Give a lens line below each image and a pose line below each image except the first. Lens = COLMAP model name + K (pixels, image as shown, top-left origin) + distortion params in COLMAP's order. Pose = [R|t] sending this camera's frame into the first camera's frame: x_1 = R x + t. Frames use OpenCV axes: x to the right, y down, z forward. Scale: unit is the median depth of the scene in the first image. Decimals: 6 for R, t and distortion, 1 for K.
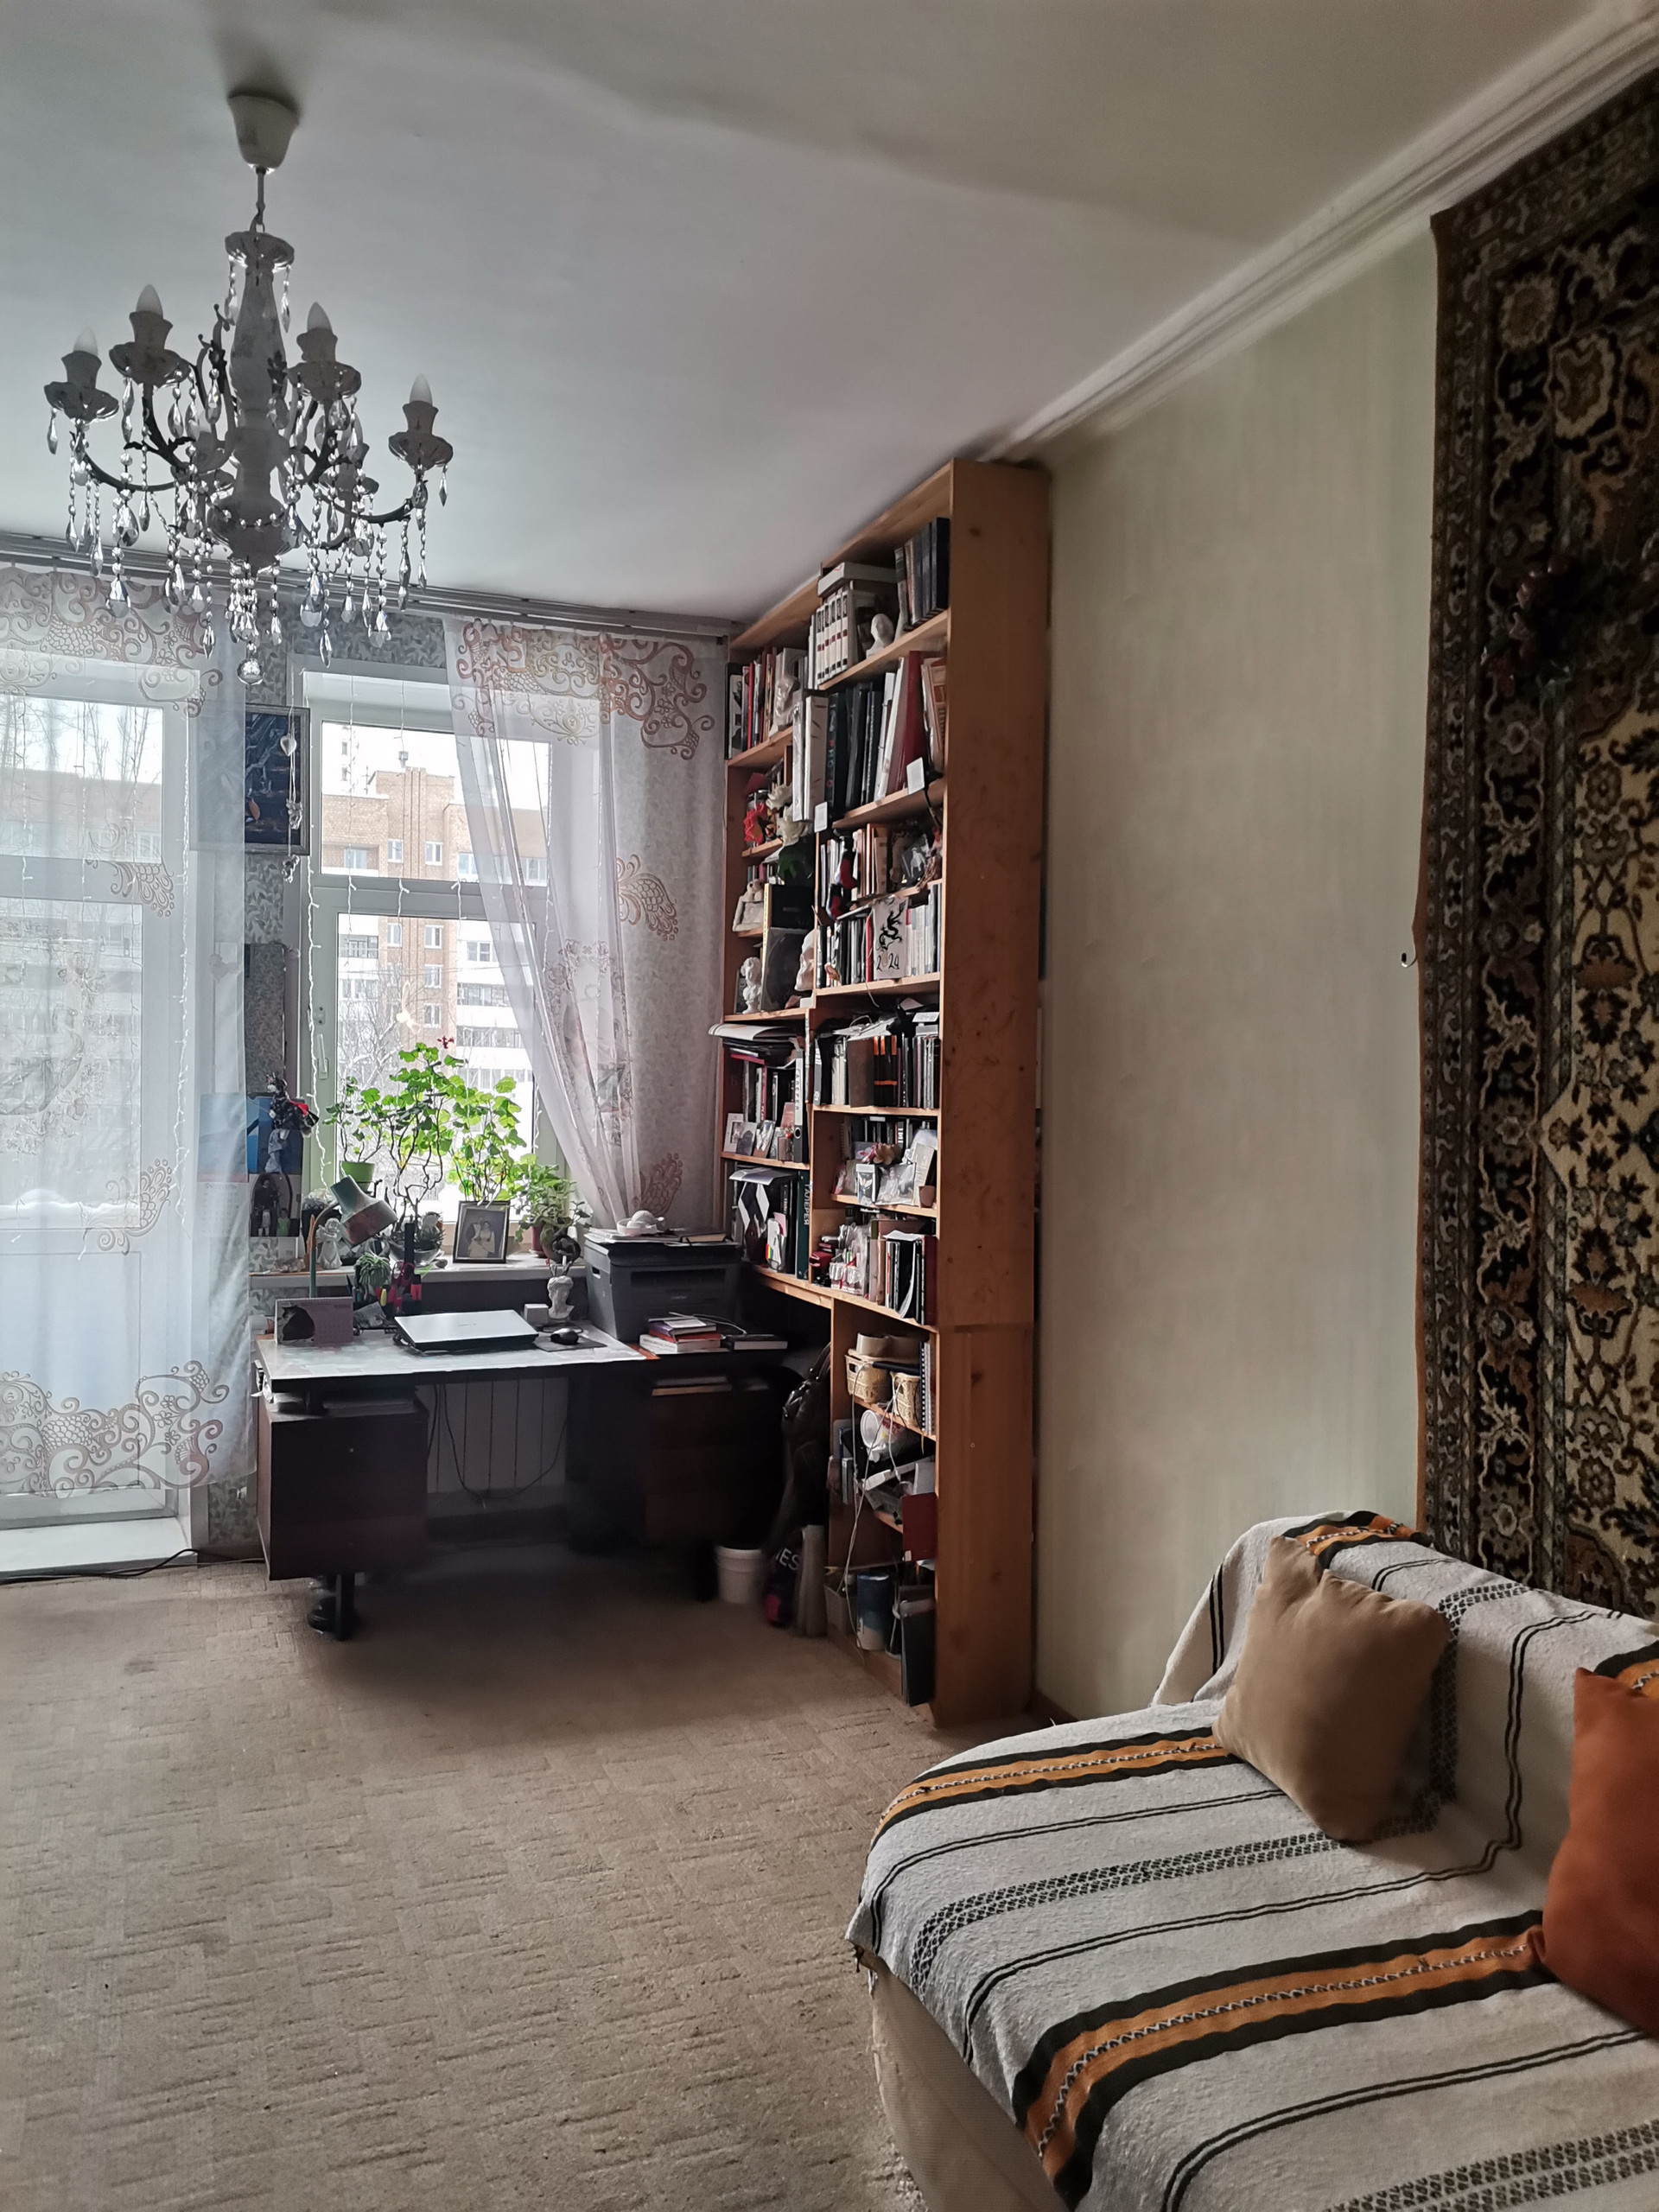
lens RADIAL K [[1681.6, 0, 824.4], [0, 1681.6, 1102.1], [0, 0, 1]] dist [0.008537, 0.005451]
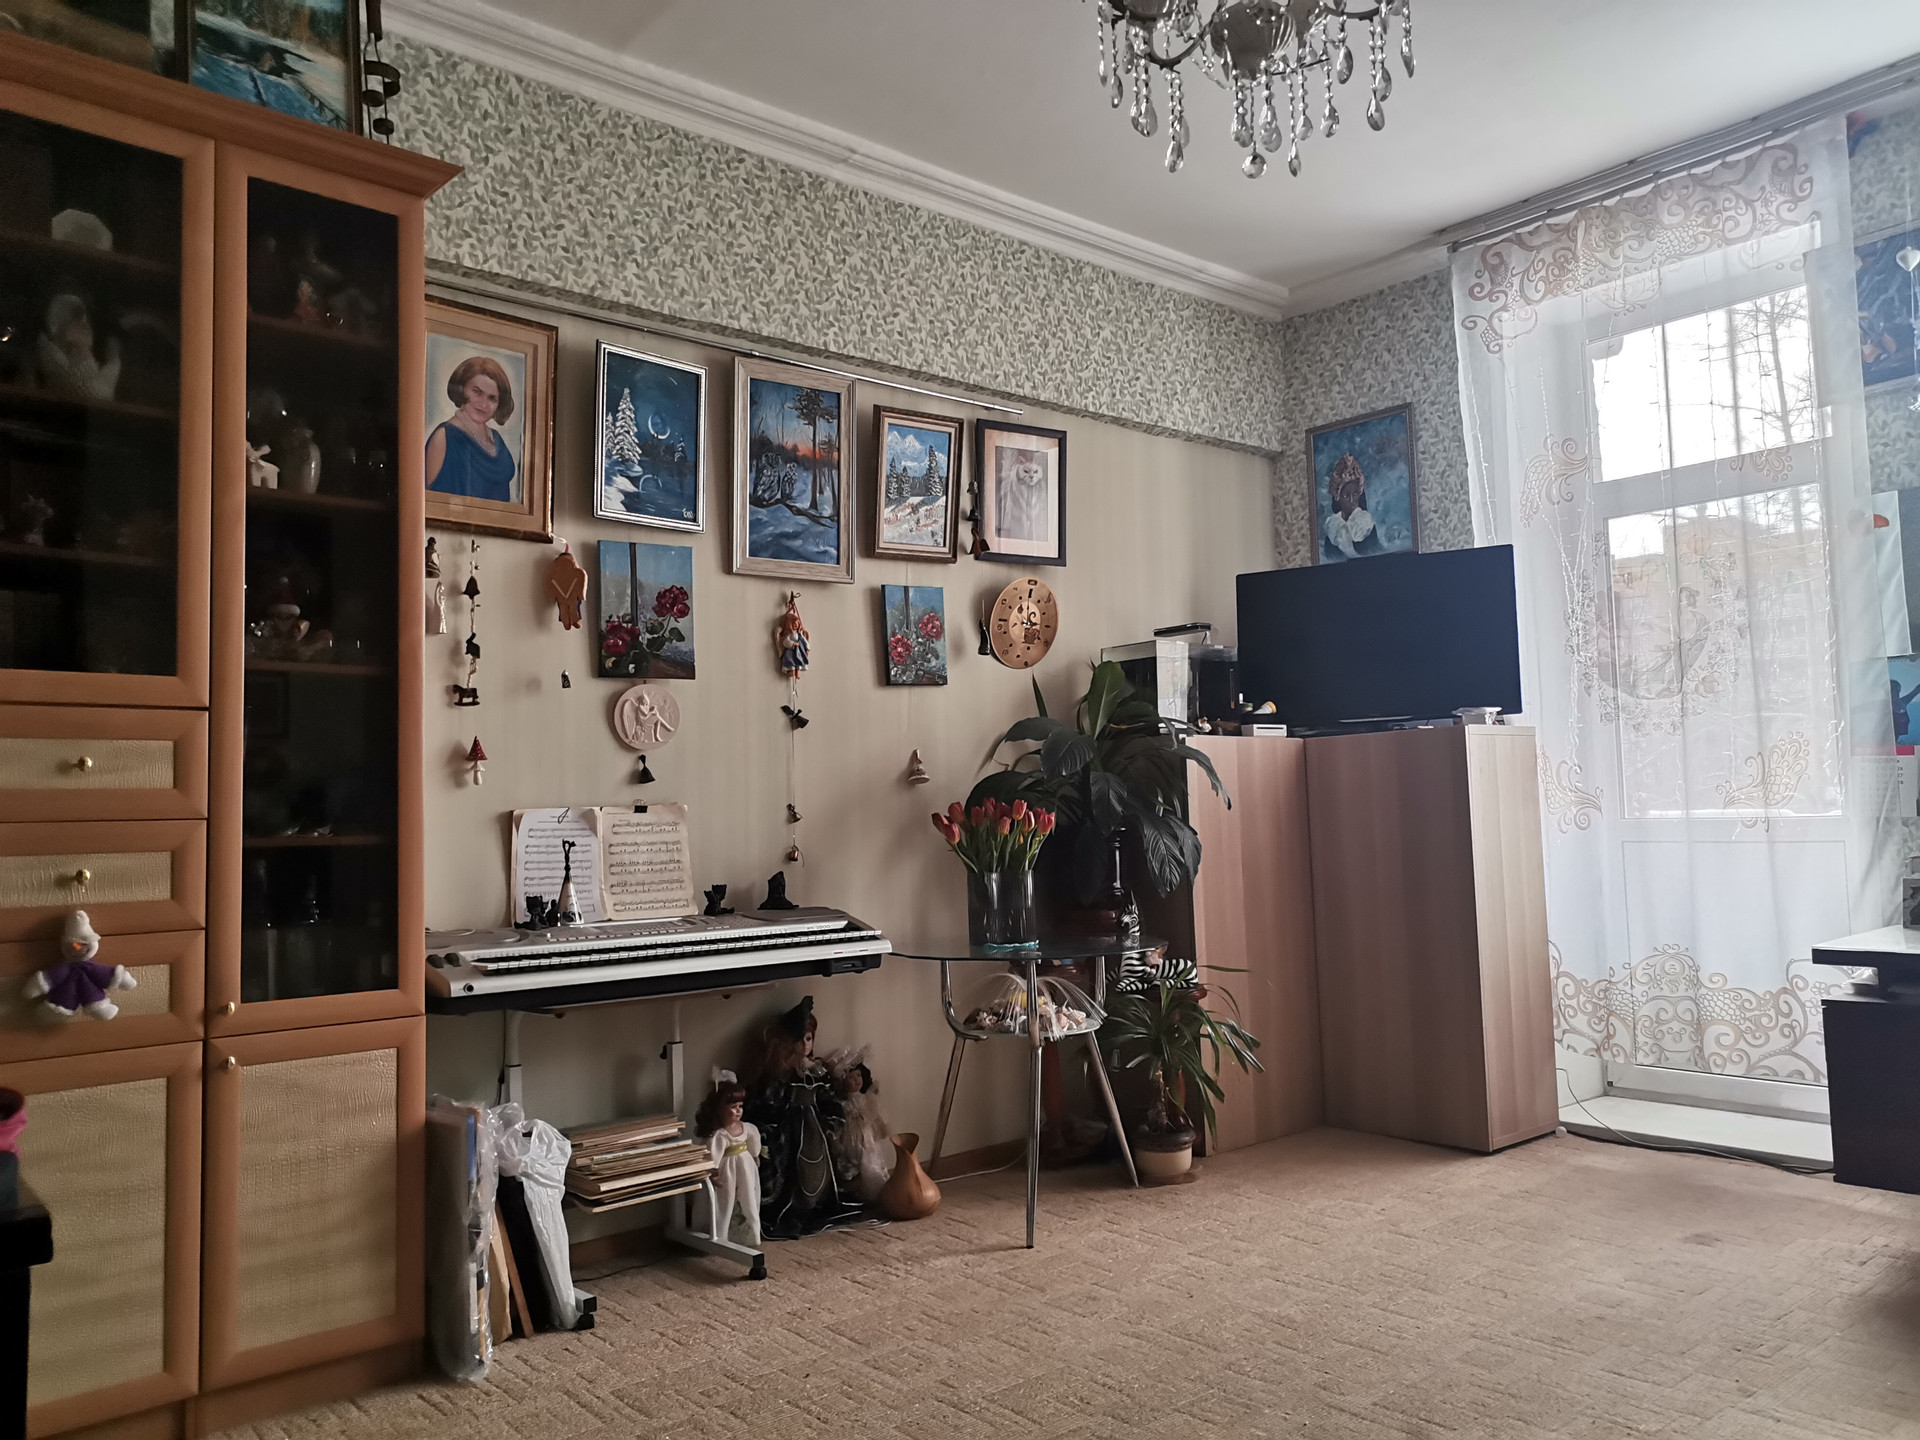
lens RADIAL K [[1459.6, 0, 956.8], [0, 1459.6, 723.5], [0, 0, 1]] dist [0.008537, 0.005451]
pose [[0.315329, -0.088888, -0.944810, 0.245646], [0.020056, 0.996005, -0.087011, 0.094048], [0.948770, 0.008488, 0.315852, 0.293465]]
